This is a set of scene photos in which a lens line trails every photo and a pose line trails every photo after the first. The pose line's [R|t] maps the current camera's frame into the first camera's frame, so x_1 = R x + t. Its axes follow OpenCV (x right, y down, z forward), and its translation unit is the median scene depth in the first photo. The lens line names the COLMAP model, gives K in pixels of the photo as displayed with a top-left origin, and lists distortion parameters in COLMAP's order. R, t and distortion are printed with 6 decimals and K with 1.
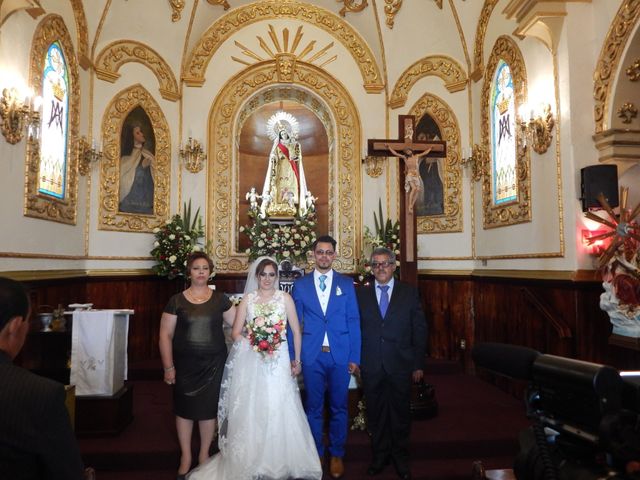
lens RADIAL K [[464.9, 0, 322.1], [0, 464.9, 237.7], [0, 0, 1]] dist [-0.003849, -0.010991]
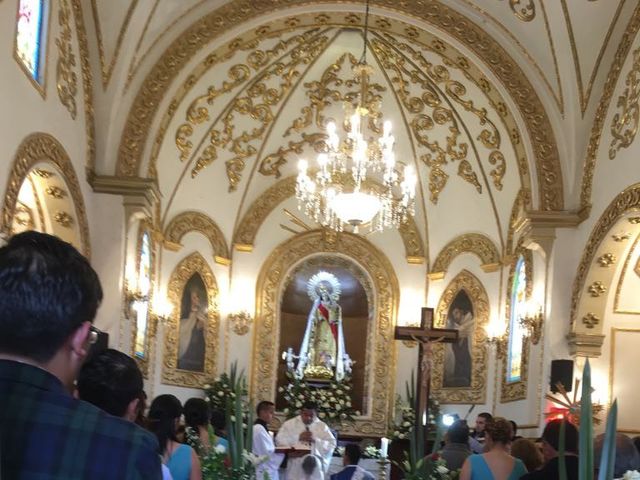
lens RADIAL K [[724.6, 0, 319.5], [0, 724.6, 423.6], [0, 0, 1]] dist [0.004847, 0.490678]
pose [[0.996306, 0.059657, -0.061774, 0.022485], [-0.057658, 0.997769, 0.033644, -0.001821], [0.063643, -0.029958, 0.997523, -0.686824]]
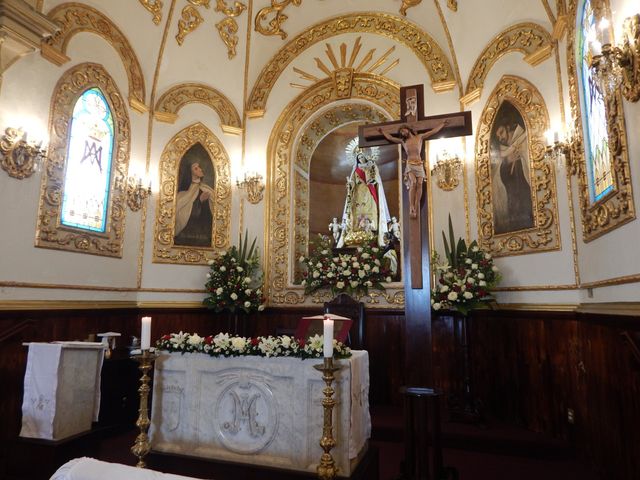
lens RADIAL K [[423.4, 0, 322.8], [0, 423.4, 238.0], [0, 0, 1]] dist [0.000650, -0.004978]
pose [[0.916042, -0.056716, -0.397051, 0.217715], [0.018320, 0.994835, -0.099839, 0.026172], [0.400663, 0.084183, 0.912350, 0.257910]]
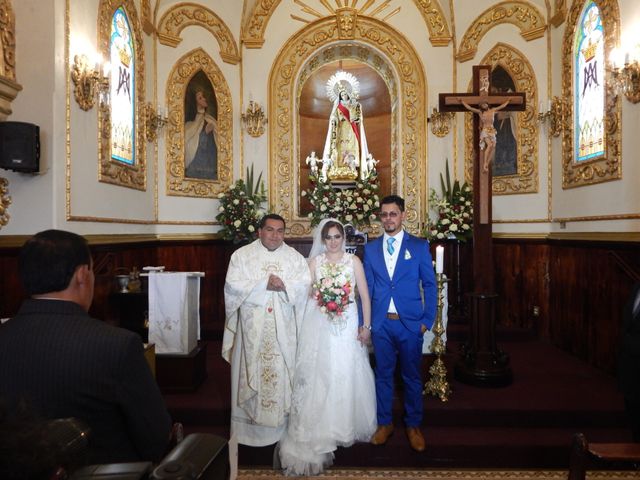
lens RADIAL K [[464.9, 0, 322.1], [0, 464.9, 237.7], [0, 0, 1]] dist [-0.003849, -0.010991]
pose [[0.993208, -0.002853, -0.116316, -0.019898], [0.011140, 0.997438, 0.070660, 0.006727], [0.115816, -0.071476, 0.990696, 0.016272]]
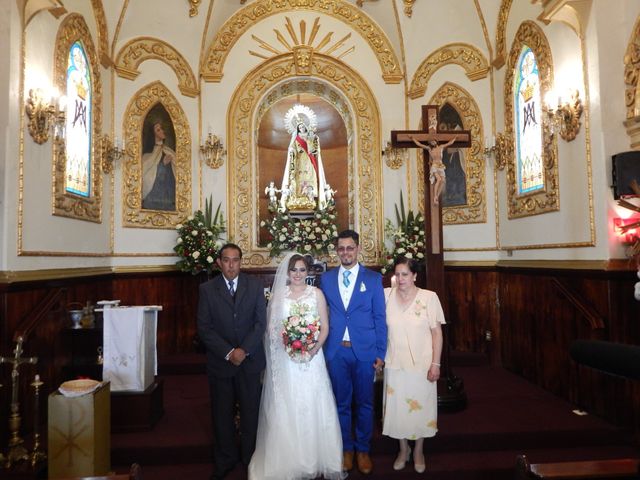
lens RADIAL K [[464.9, 0, 322.1], [0, 464.9, 237.7], [0, 0, 1]] dist [-0.003849, -0.010991]
pose [[0.999370, -0.017920, -0.030619, -0.015873], [0.018398, 0.999712, 0.015403, -0.001456], [0.030334, -0.015957, 0.999412, 0.002563]]
